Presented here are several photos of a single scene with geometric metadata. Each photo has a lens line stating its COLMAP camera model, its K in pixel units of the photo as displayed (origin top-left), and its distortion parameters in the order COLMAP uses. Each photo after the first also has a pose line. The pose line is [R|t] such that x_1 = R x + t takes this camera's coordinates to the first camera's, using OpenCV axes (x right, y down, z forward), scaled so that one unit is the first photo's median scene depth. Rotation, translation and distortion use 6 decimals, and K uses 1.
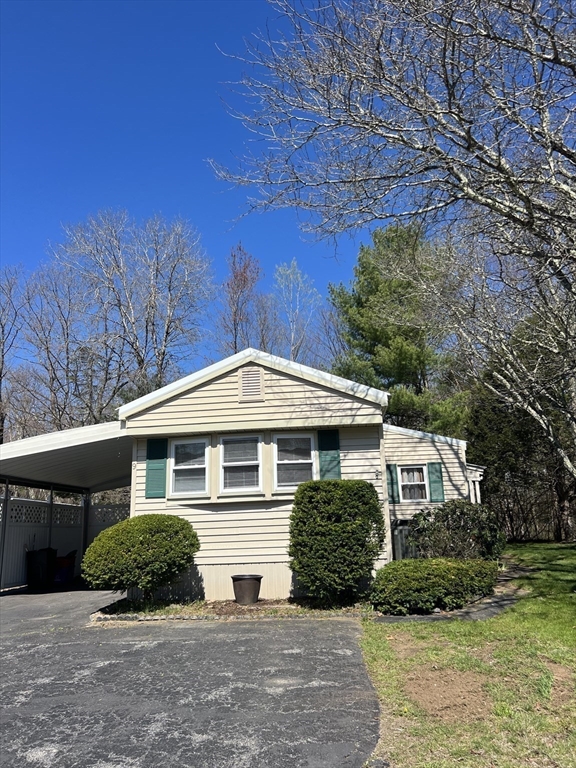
lens RADIAL K [[560.6, 0, 288.0], [0, 560.6, 384.0], [0, 0, 1]] dist [0.084799, -0.141686]
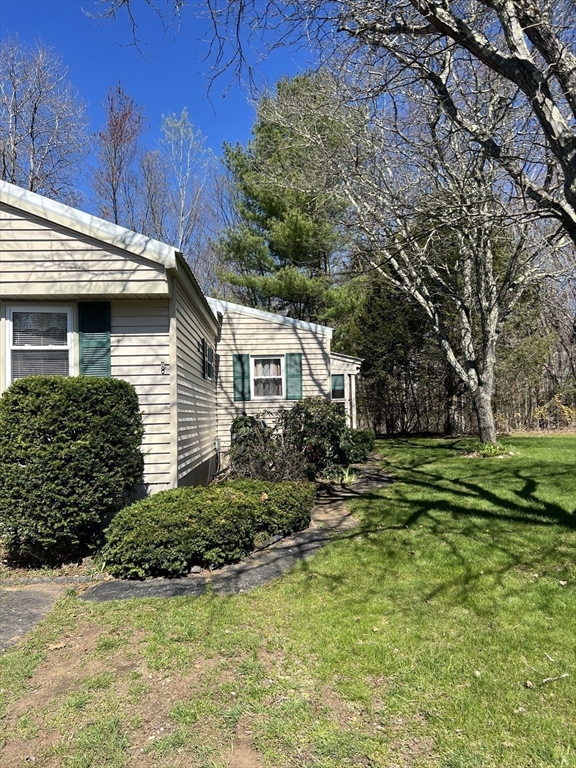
lens RADIAL K [[560.6, 0, 288.0], [0, 560.6, 384.0], [0, 0, 1]] dist [0.084799, -0.141686]
pose [[0.990982, 0.016447, 0.132984, 0.142678], [-0.042244, 0.980176, 0.193571, 0.024604], [-0.127164, -0.197443, 0.972032, 0.192022]]
